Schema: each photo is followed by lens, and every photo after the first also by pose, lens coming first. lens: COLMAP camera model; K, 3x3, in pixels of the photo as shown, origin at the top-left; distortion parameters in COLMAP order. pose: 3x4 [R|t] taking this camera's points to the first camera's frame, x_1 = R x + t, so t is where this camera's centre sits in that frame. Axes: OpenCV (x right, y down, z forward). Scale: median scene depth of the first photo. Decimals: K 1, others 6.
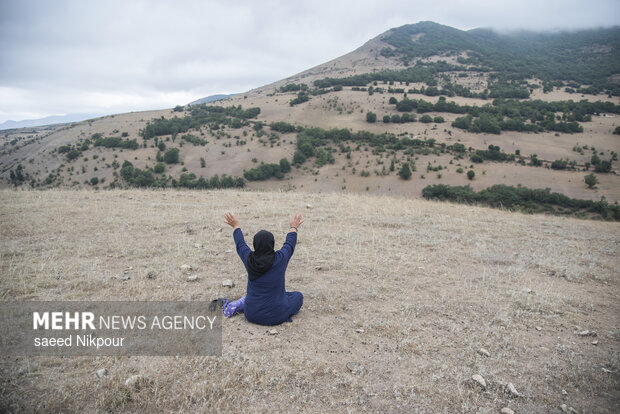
lens RADIAL K [[412.0, 0, 309.4], [0, 412.0, 206.4], [0, 0, 1]] dist [-0.048805, 0.012033]
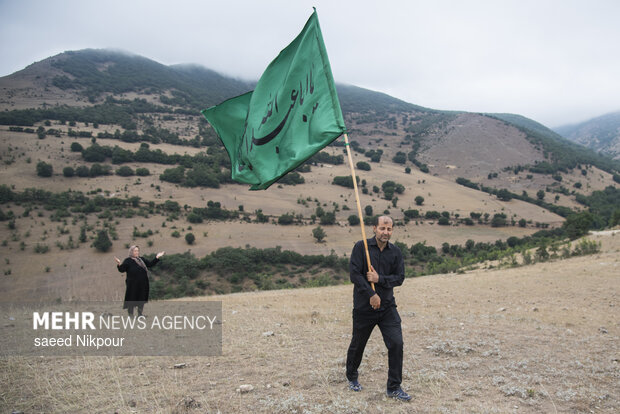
lens RADIAL K [[412.0, 0, 311.7], [0, 412.0, 208.3], [0, 0, 1]] dist [-0.048805, 0.012033]
pose [[0.763382, -0.053149, 0.643757, 0.057362], [0.134163, 0.987922, -0.077530, -0.039928], [-0.631861, 0.145554, 0.761292, 0.214697]]
